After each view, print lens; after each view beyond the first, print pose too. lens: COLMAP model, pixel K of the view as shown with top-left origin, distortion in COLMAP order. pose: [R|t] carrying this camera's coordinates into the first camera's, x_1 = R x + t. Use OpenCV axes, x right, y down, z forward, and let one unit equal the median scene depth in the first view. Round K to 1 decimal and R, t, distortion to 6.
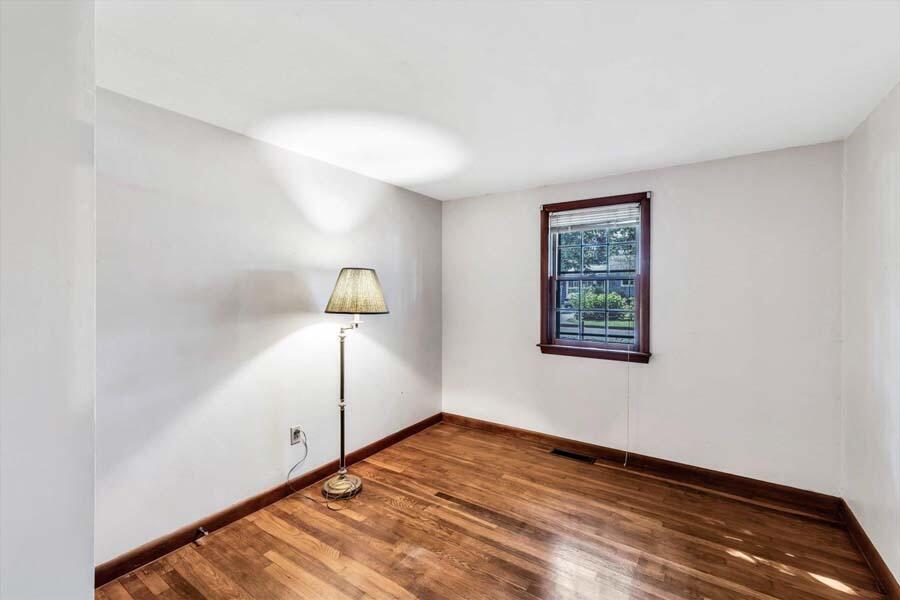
lens RADIAL K [[386.9, 0, 446.4], [0, 386.9, 297.7], [0, 0, 1]] dist [0.000231, 0.000249]
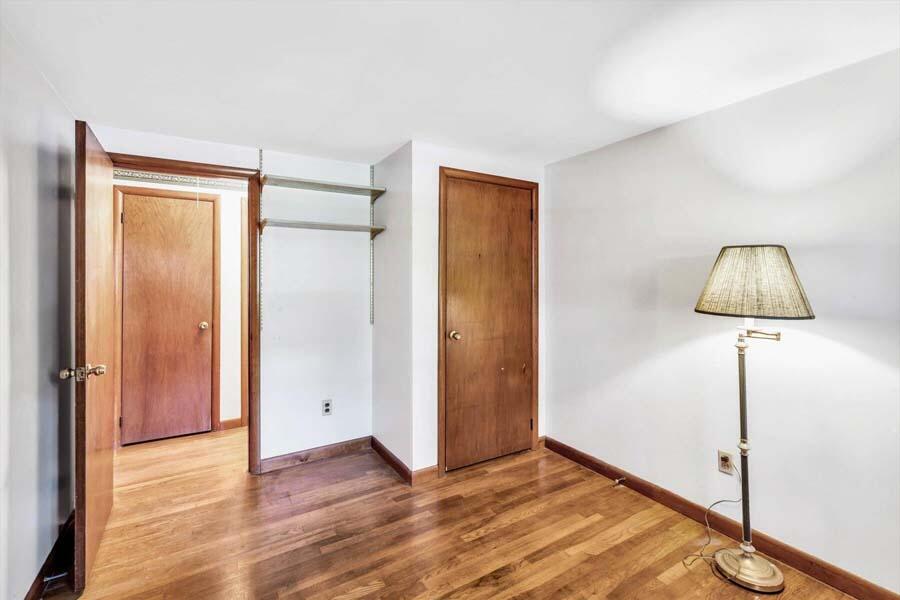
lens RADIAL K [[401.3, 0, 448.0], [0, 401.3, 281.8], [0, 0, 1]] dist [0.001078, 0.000100]
pose [[-0.413102, 0.000170, -0.910685, 0.637315], [-0.013966, 0.999881, 0.006522, -0.013594], [0.910578, 0.015413, -0.413050, 0.878754]]
